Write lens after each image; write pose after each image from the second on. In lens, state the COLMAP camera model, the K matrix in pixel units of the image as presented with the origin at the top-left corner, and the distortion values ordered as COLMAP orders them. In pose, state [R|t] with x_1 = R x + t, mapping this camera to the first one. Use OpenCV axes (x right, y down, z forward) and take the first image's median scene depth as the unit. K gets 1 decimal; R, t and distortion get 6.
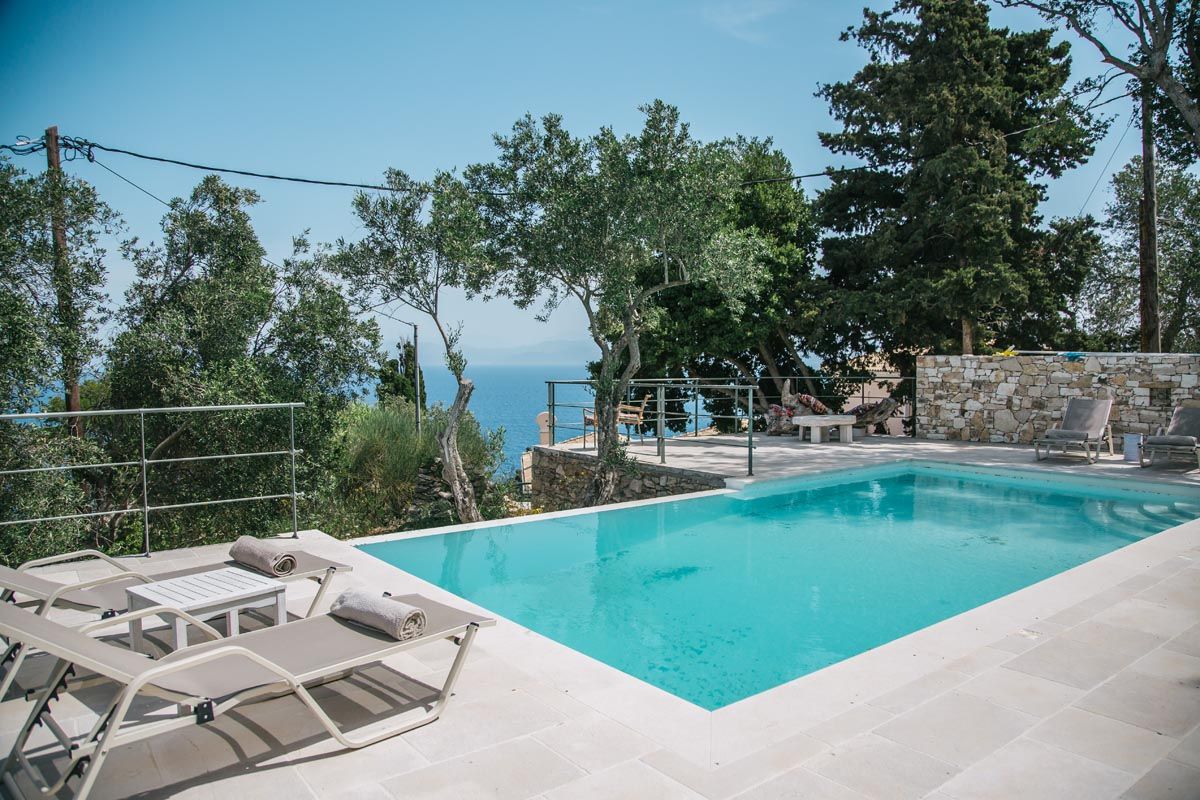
lens RADIAL K [[821.5, 0, 606.5], [0, 821.5, 401.7], [0, 0, 1]] dist [-0.098157, 0.035015]
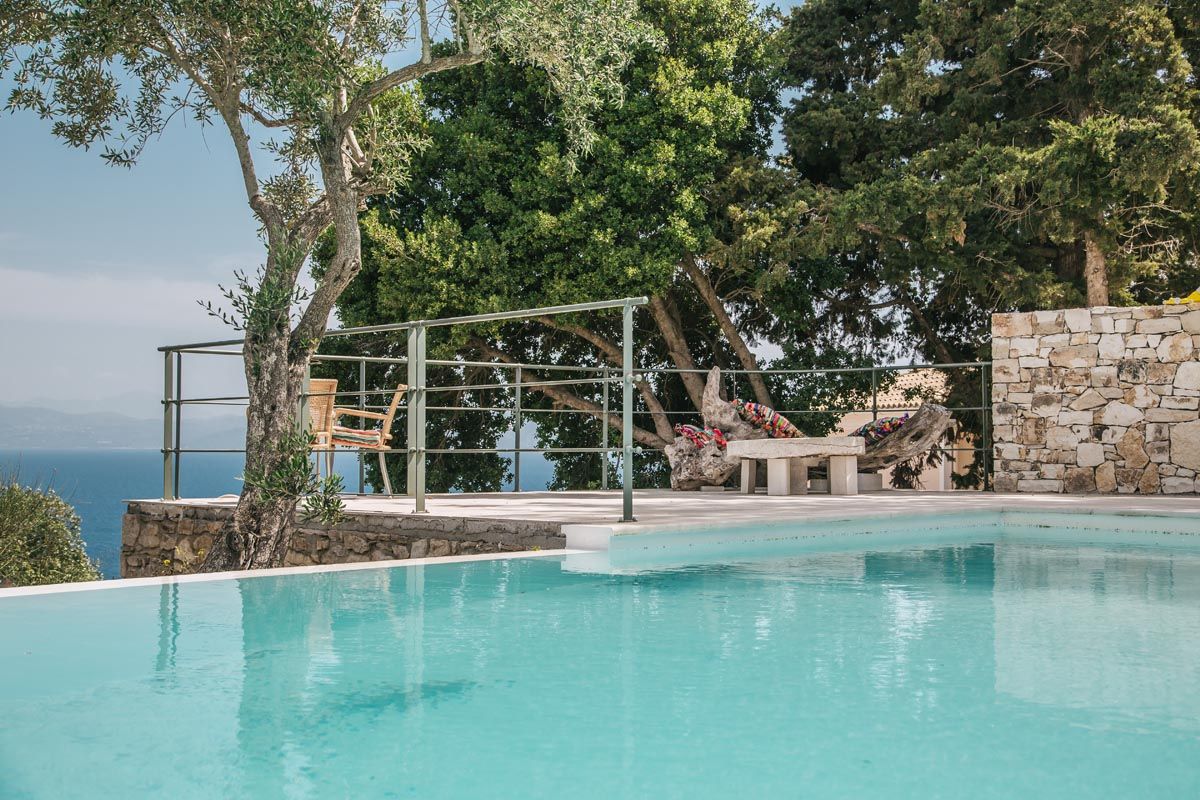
lens RADIAL K [[1431.9, 0, 603.0], [0, 1431.9, 400.0], [0, 0, 1]] dist [0.100921, 0.004936]
pose [[0.989851, 0.012409, 0.141566, 0.044632], [0.000340, 0.995971, -0.089678, 0.063413], [-0.142108, 0.088816, 0.985859, 0.211757]]
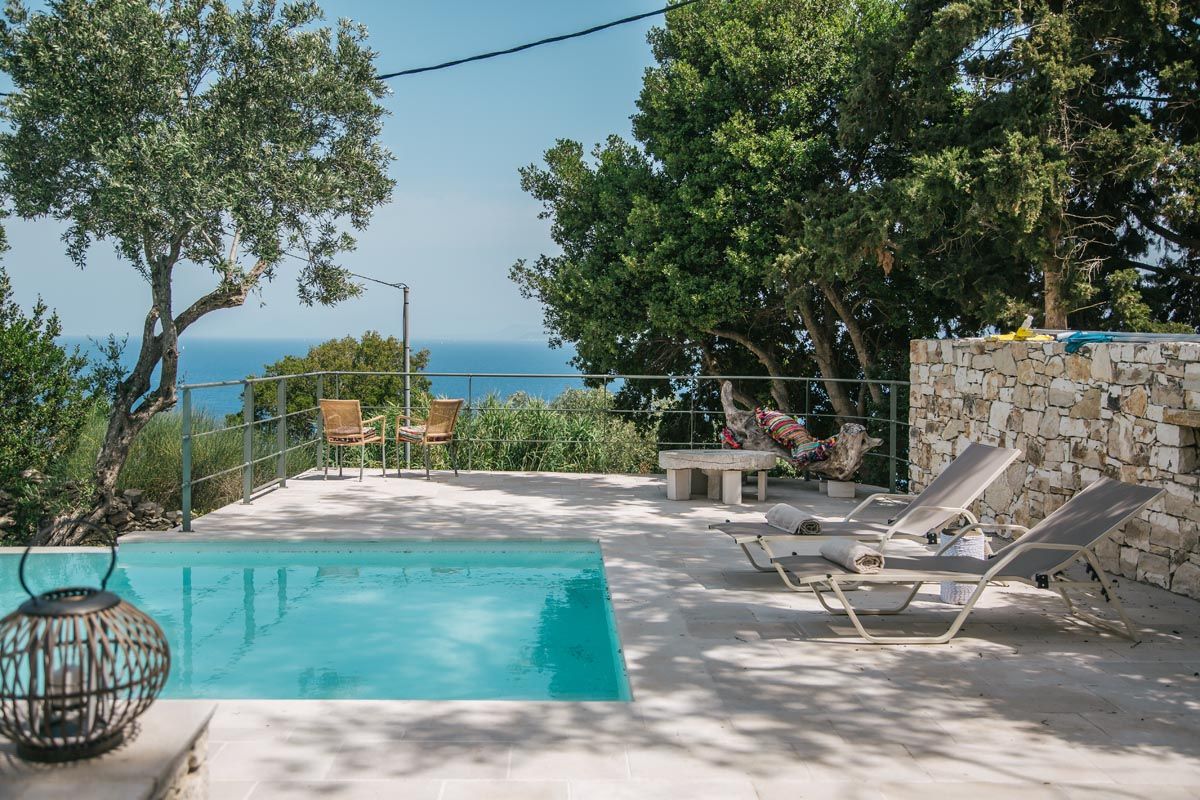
lens RADIAL K [[1262.6, 0, 601.7], [0, 1262.6, 375.6], [0, 0, 1]] dist [-0.007405, -0.001973]
pose [[0.797483, 0.031585, -0.602514, 0.654412], [-0.047847, 0.998794, -0.010971, -0.017036], [0.601441, 0.037578, 0.798033, 0.276265]]
